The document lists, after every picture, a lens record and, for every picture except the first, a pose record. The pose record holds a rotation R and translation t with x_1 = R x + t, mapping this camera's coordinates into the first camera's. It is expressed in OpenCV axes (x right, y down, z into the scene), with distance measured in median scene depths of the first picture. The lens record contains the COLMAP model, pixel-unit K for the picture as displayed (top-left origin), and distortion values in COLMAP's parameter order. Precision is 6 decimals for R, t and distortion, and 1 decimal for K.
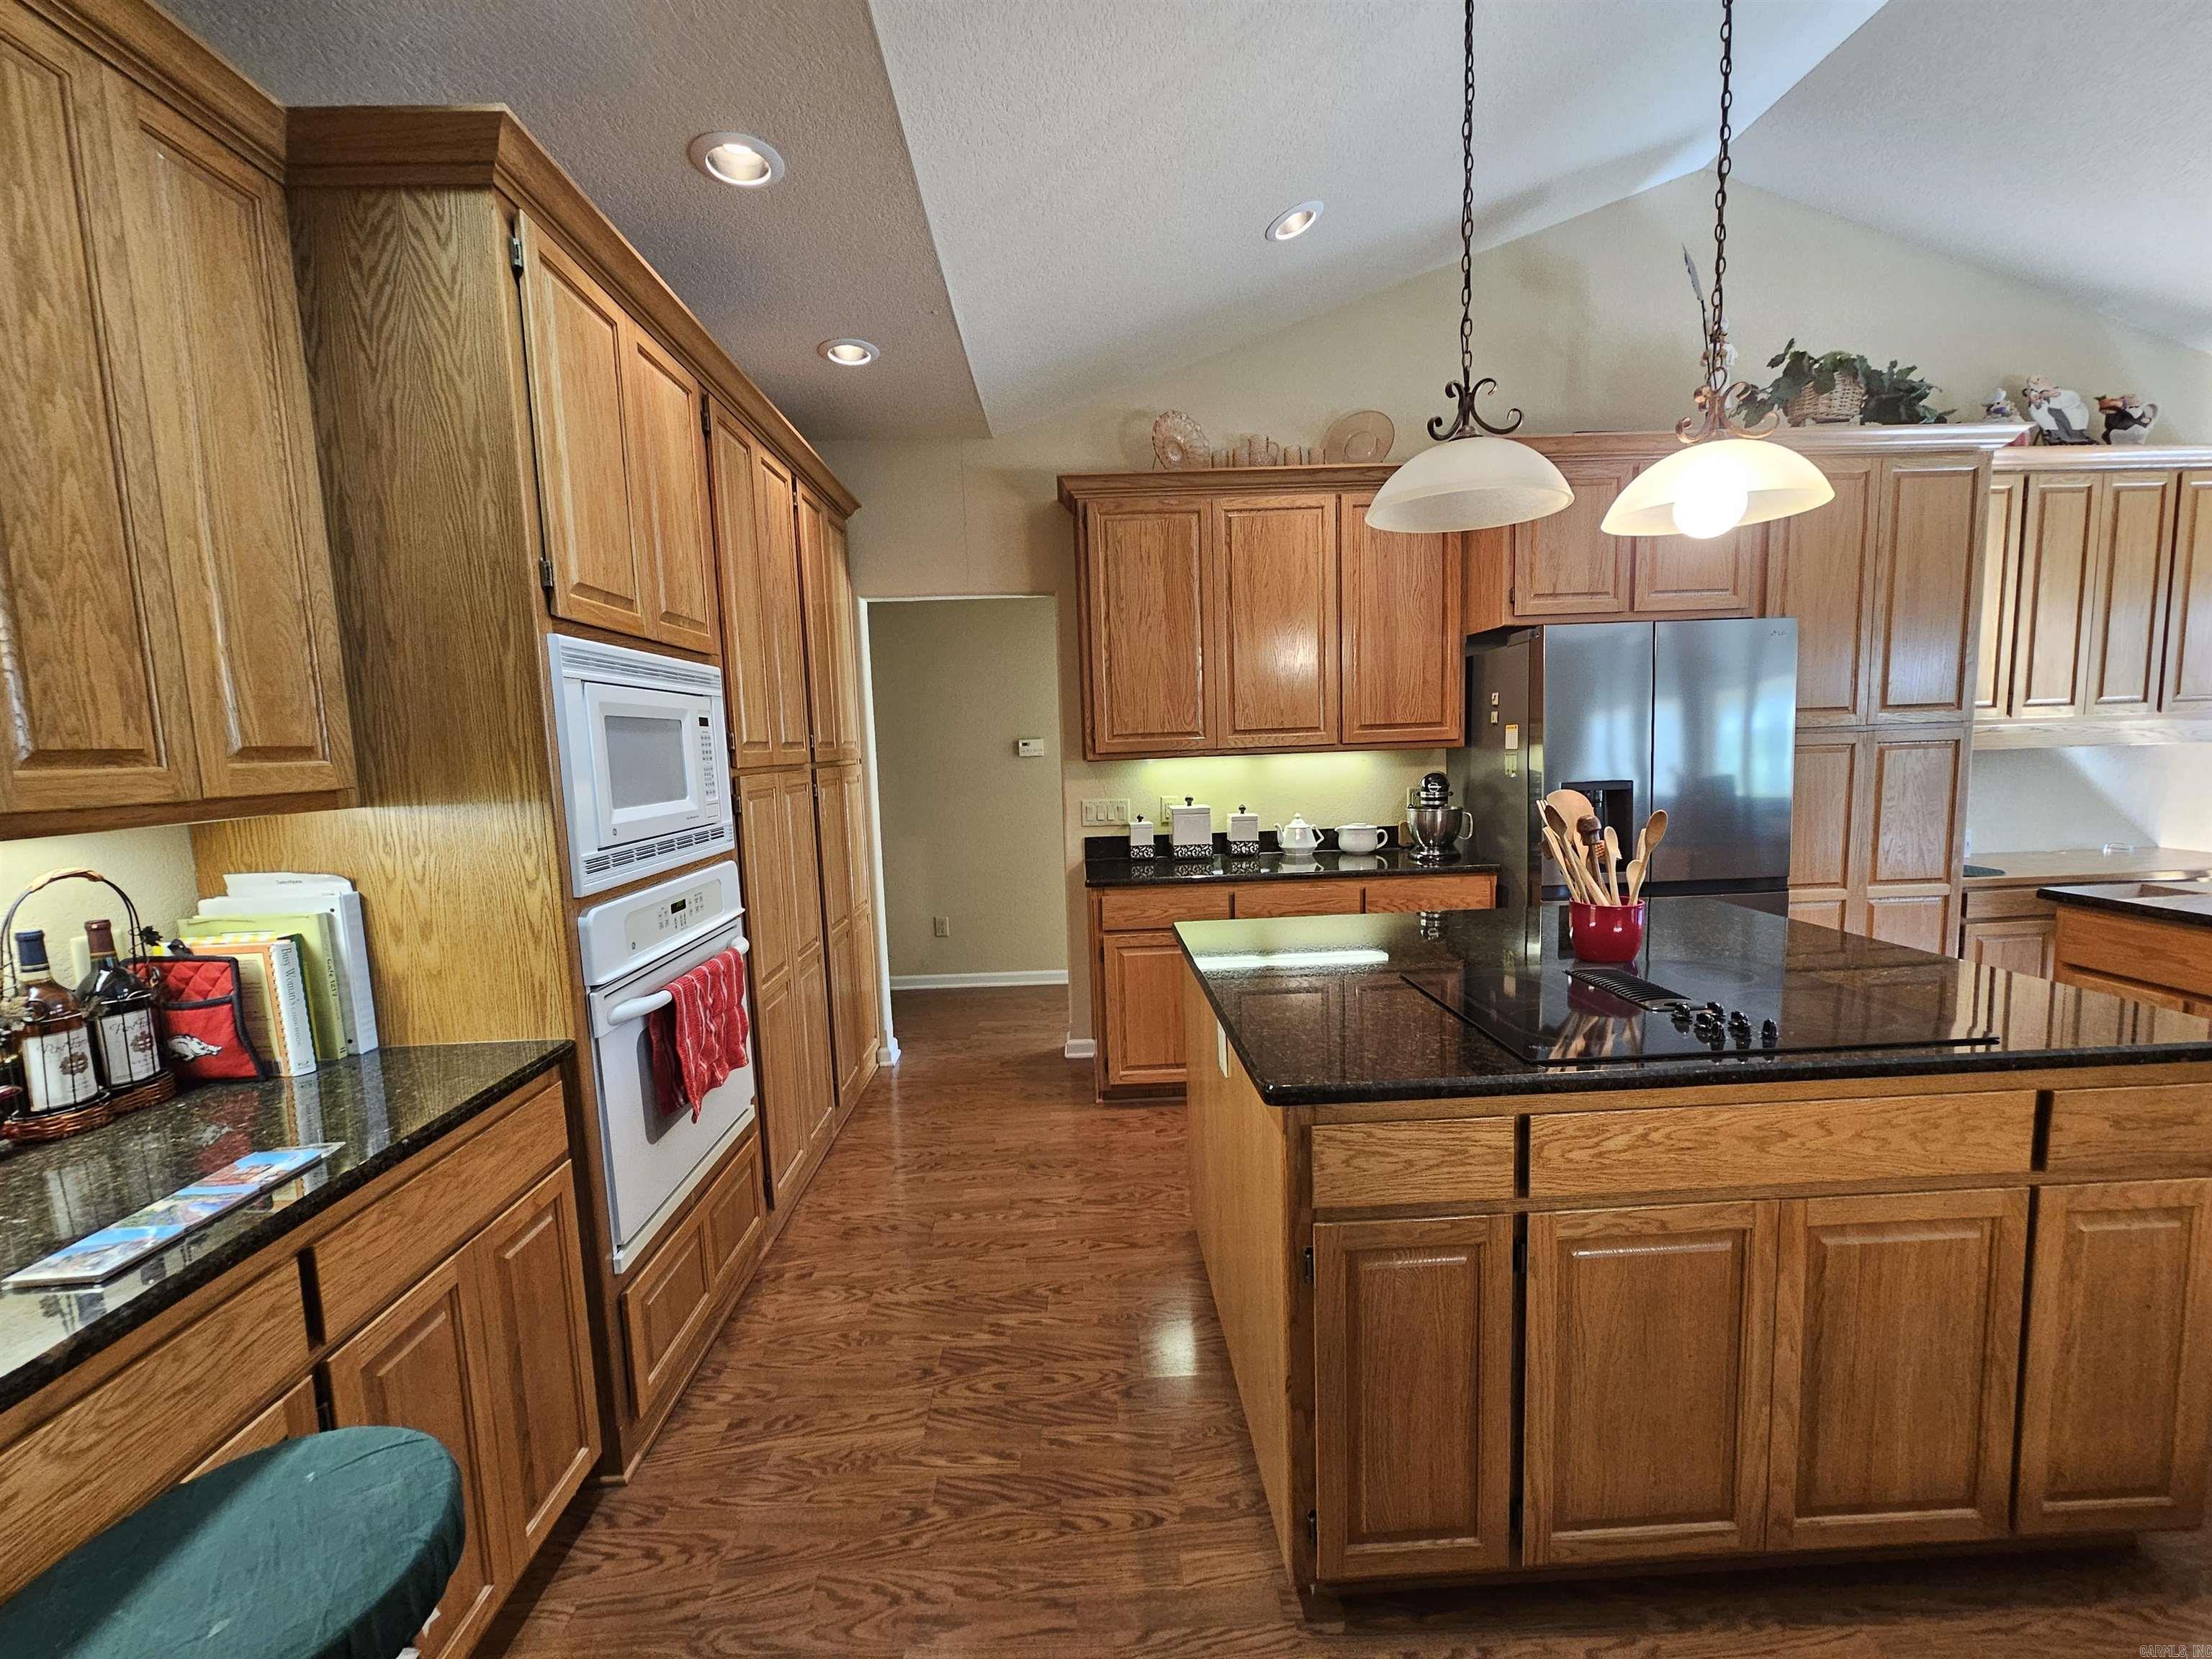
lens RADIAL K [[908.0, 0, 1105.3], [0, 908.0, 842.0], [0, 0, 1]] dist [-0.001011, -0.000456]
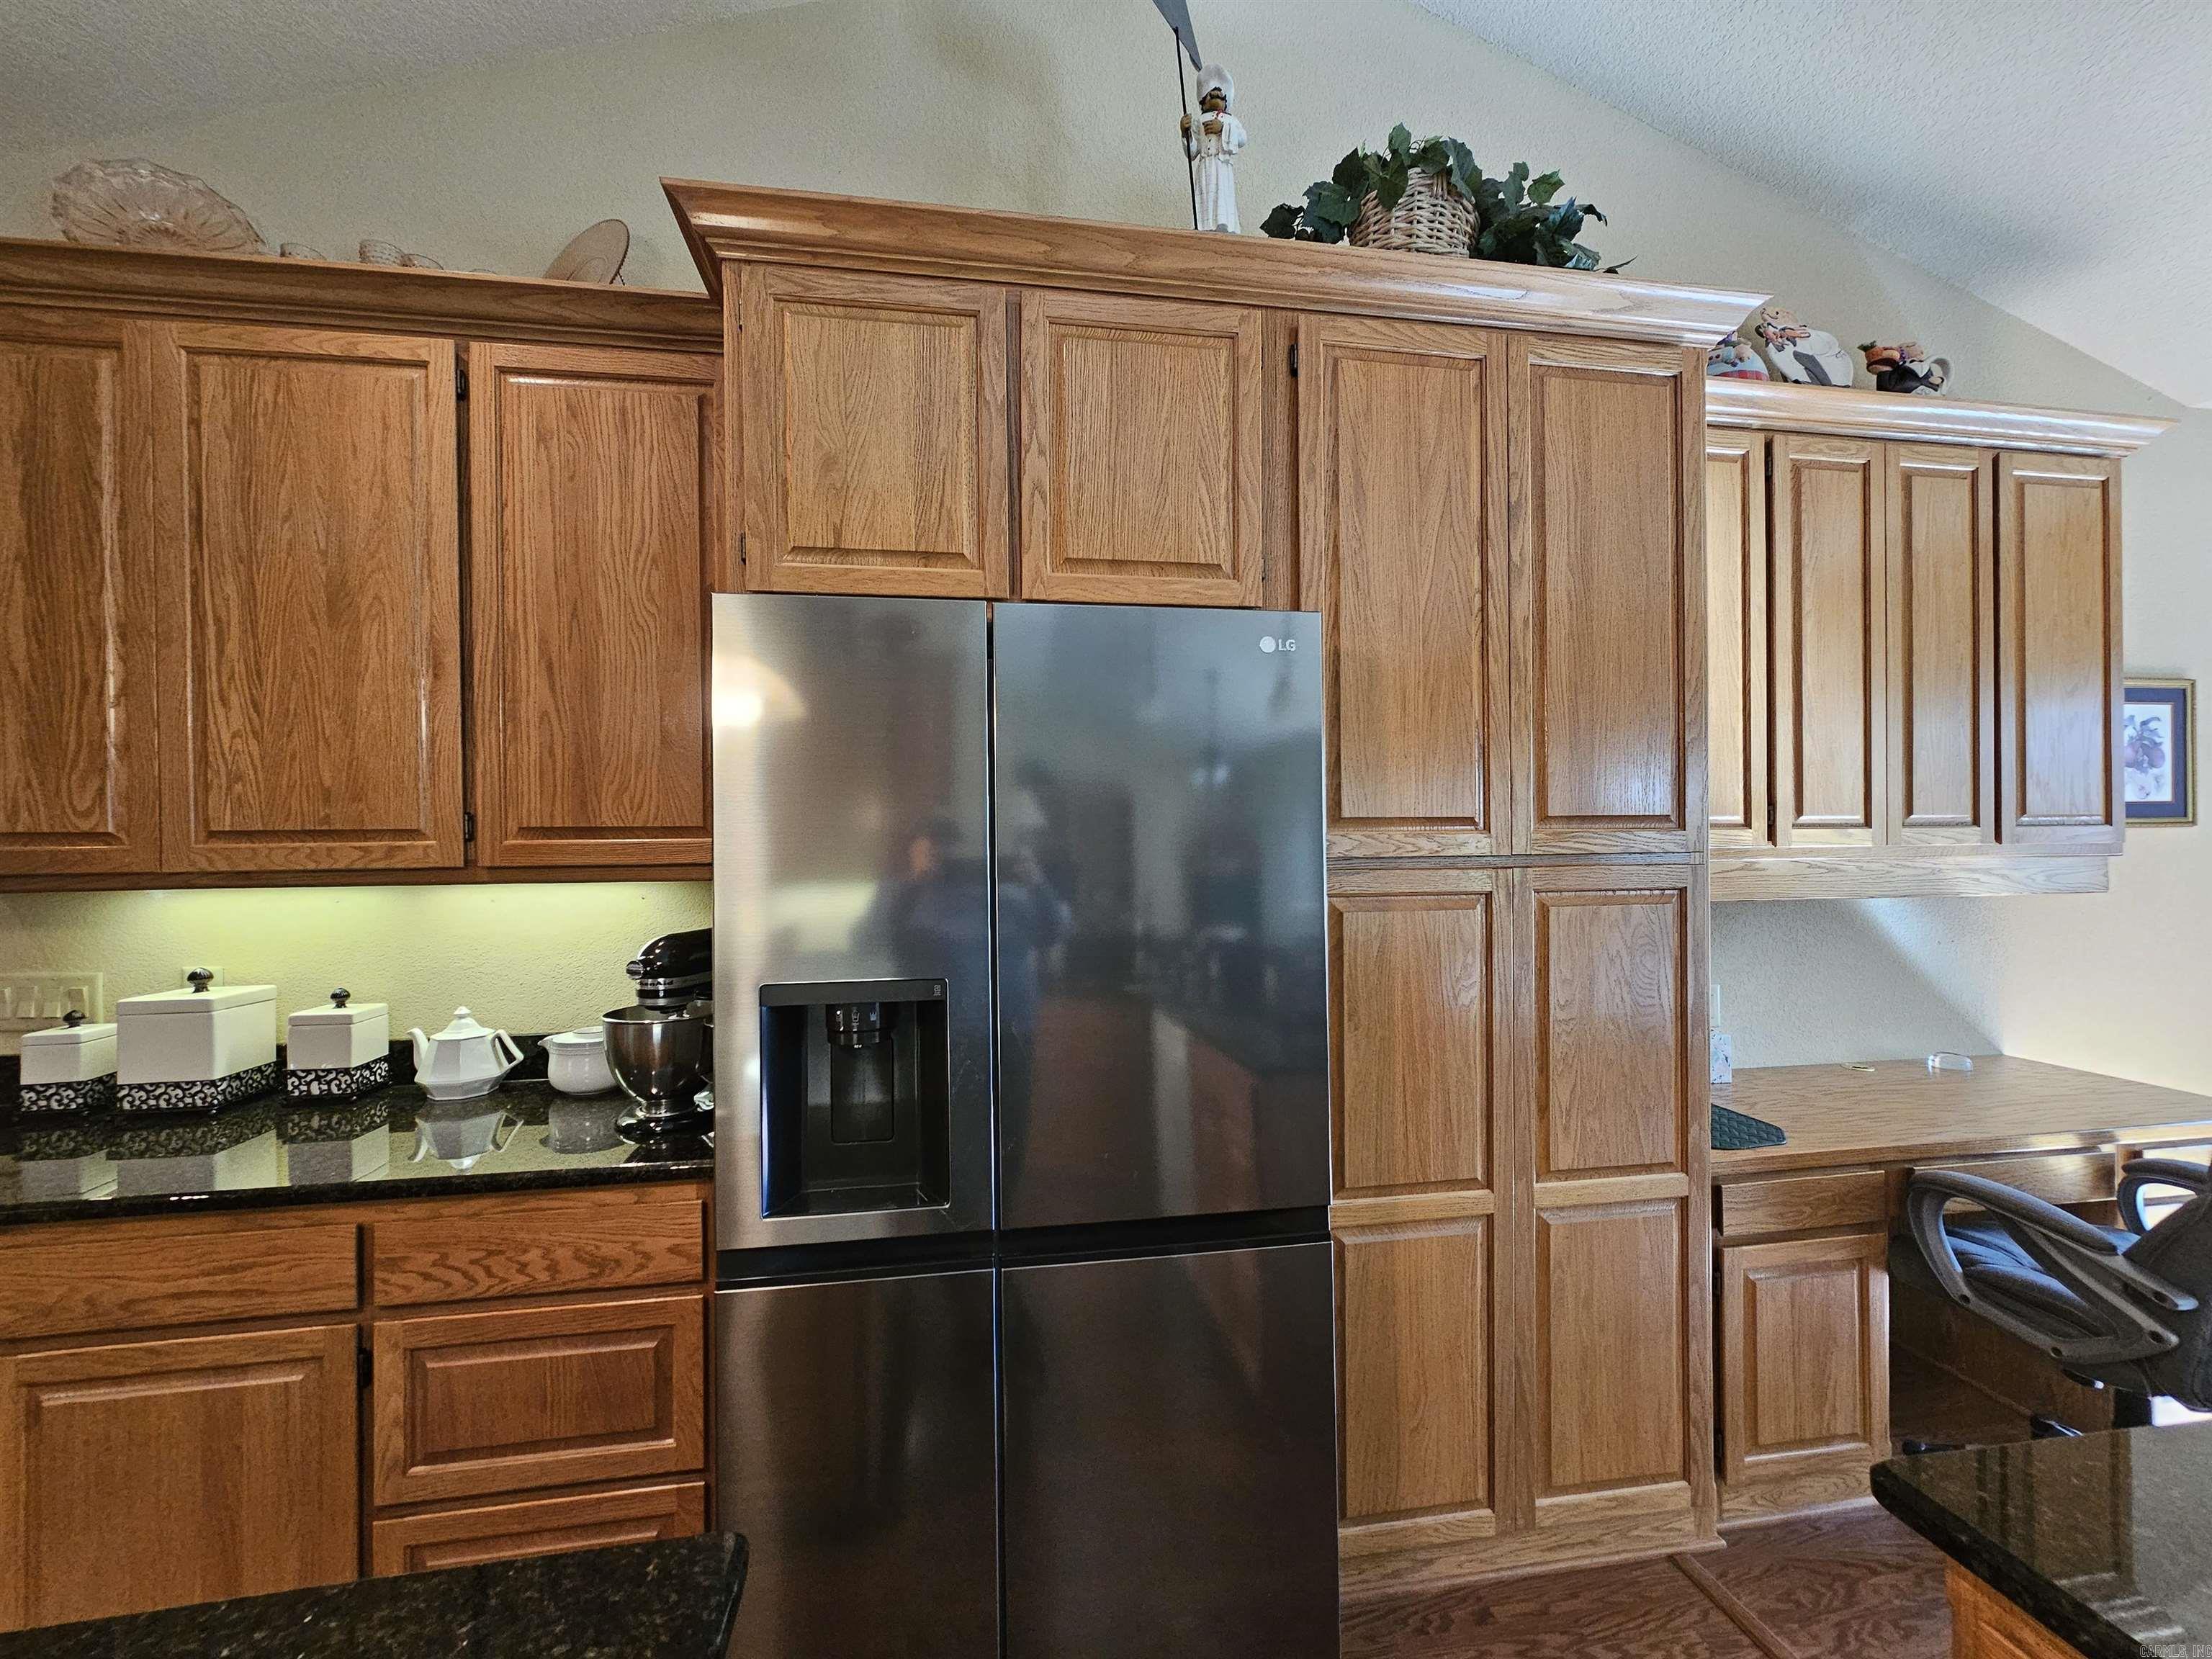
lens RADIAL K [[908.7, 0, 1100.5], [0, 908.7, 841.2], [0, 0, 1]] dist [-0.012303, 0.007911]
pose [[0.991388, 0.025511, 0.128447, 0.524664], [-0.011098, 0.993680, -0.111699, -0.074905], [-0.130485, 0.109311, 0.985406, 0.513687]]
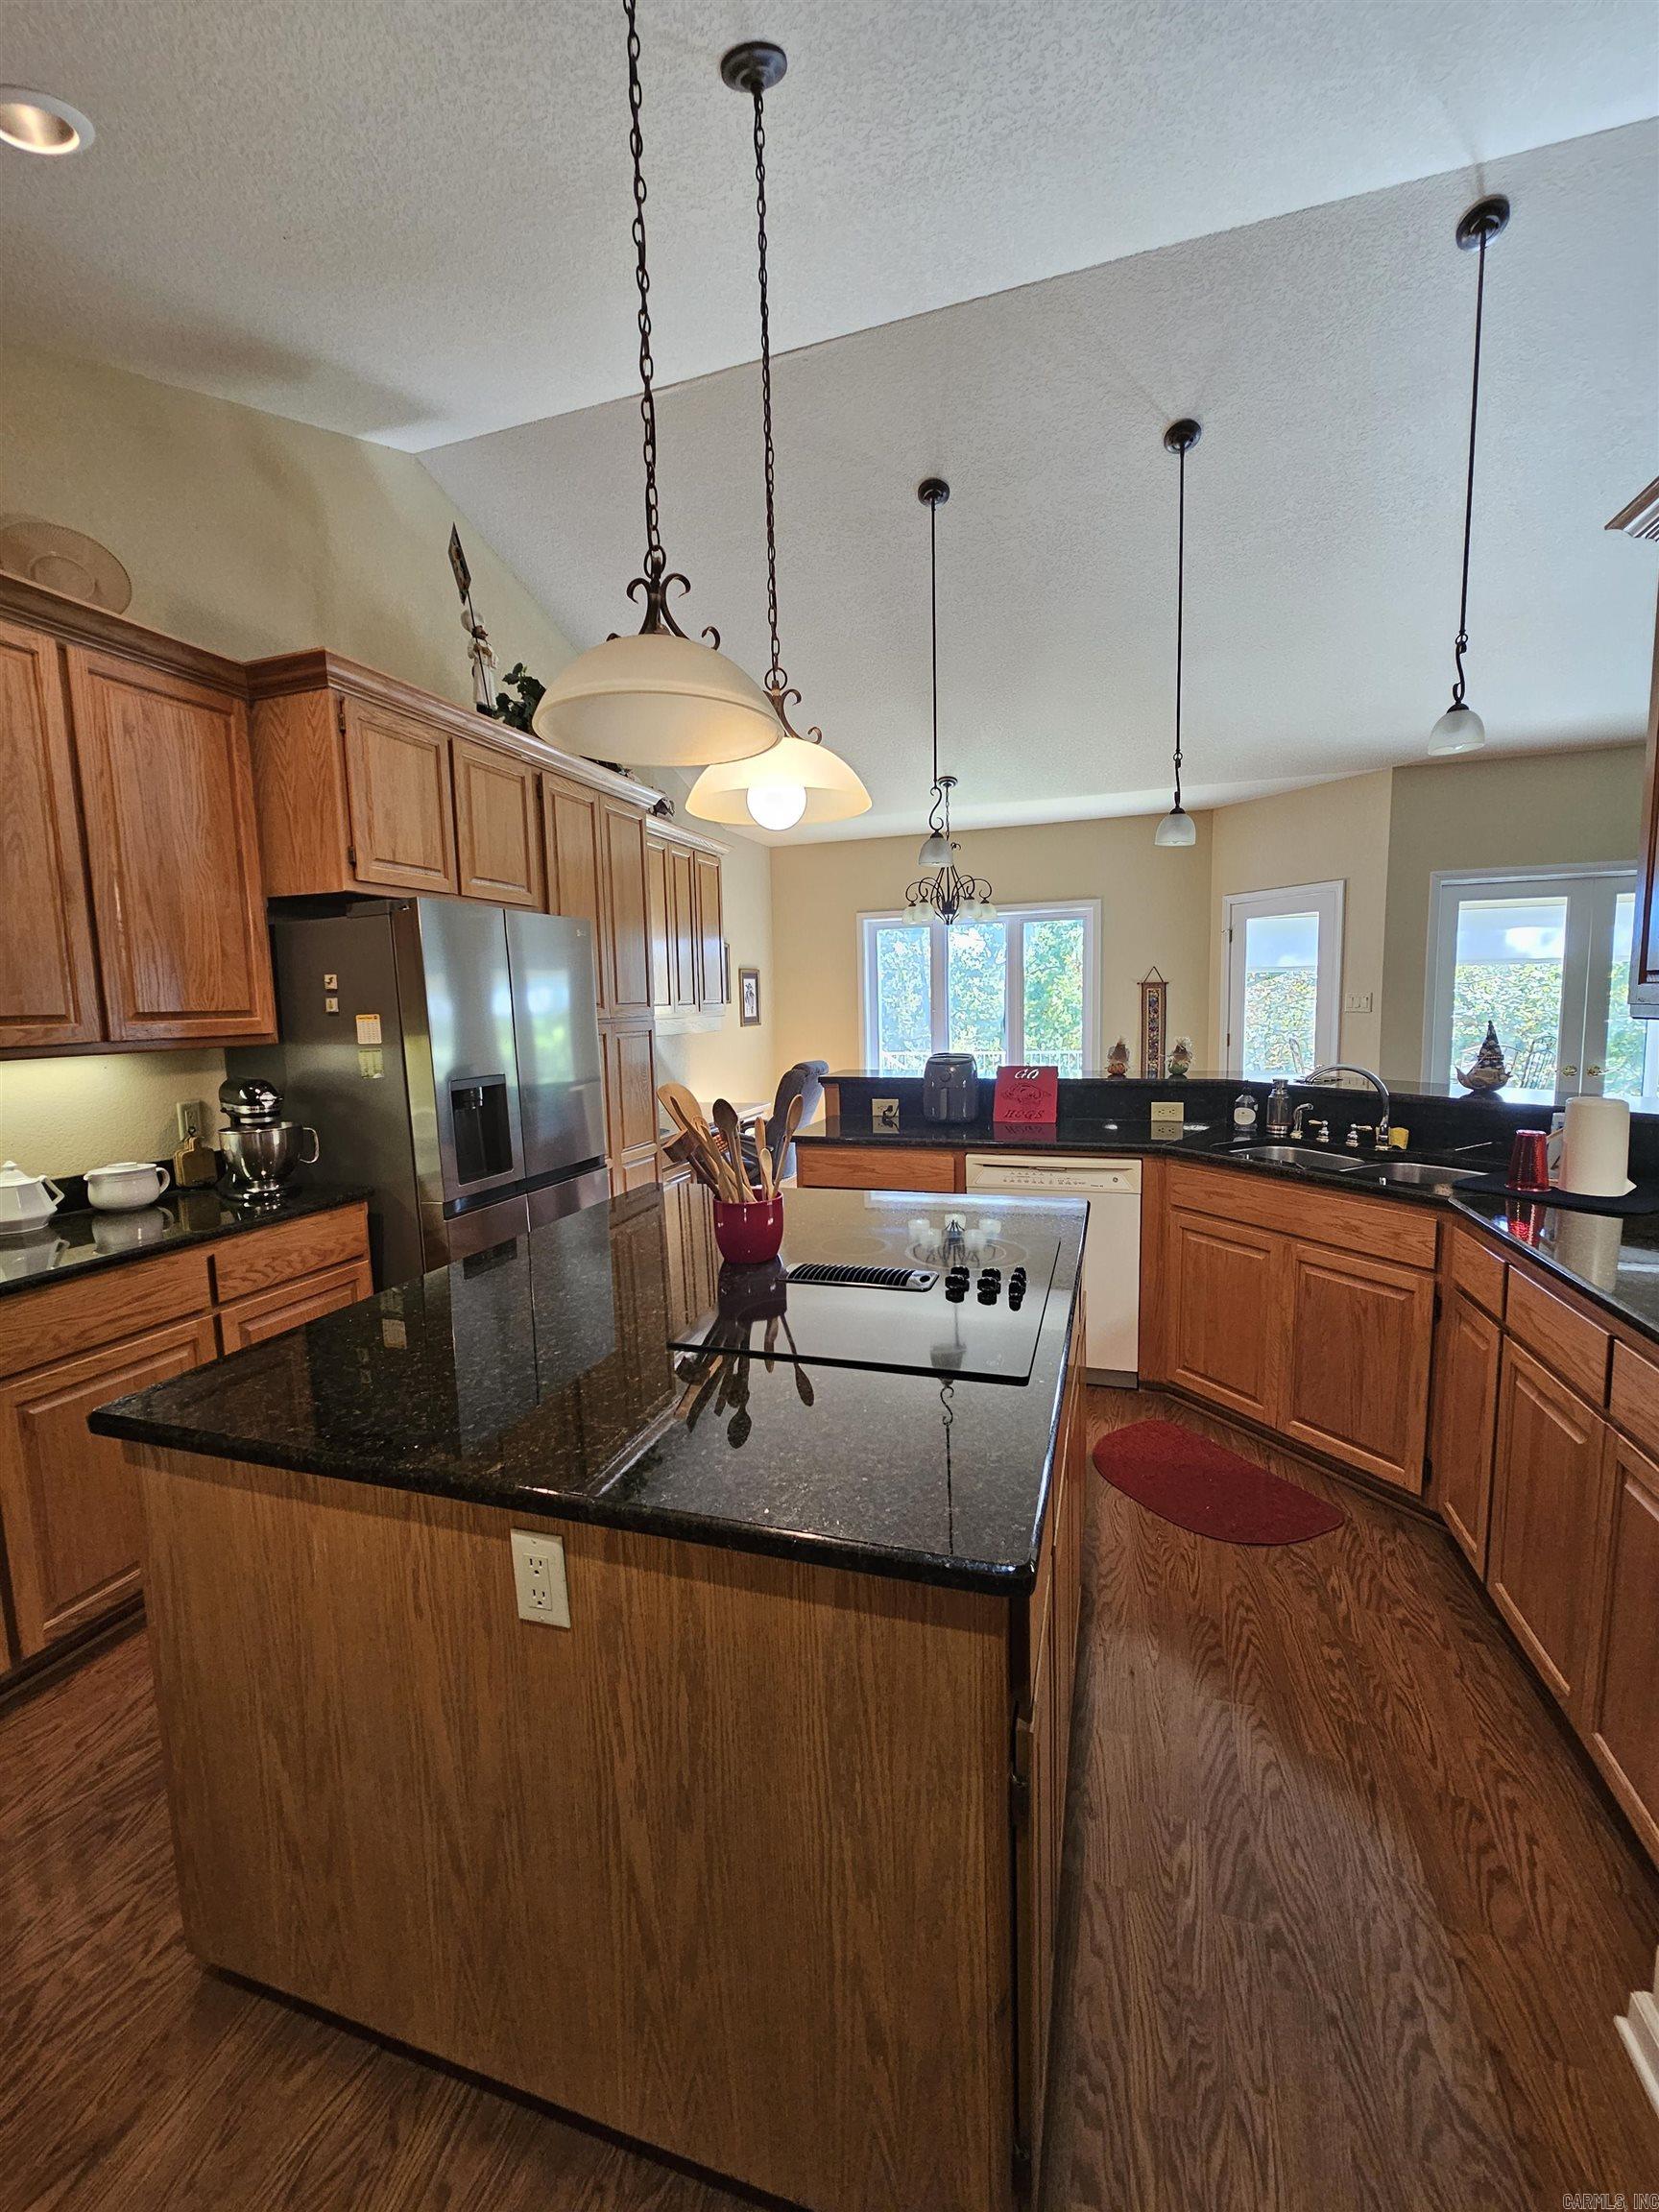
lens RADIAL K [[890.5, 0, 818.4], [0, 890.5, 1107.3], [0, 0, 1]] dist [-0.000124, 0.000520]
pose [[0.351354, -0.084311, 0.932439, -0.150610], [0.119561, 0.991823, 0.044628, -0.031912], [-0.928577, 0.095803, 0.358562, 0.325936]]
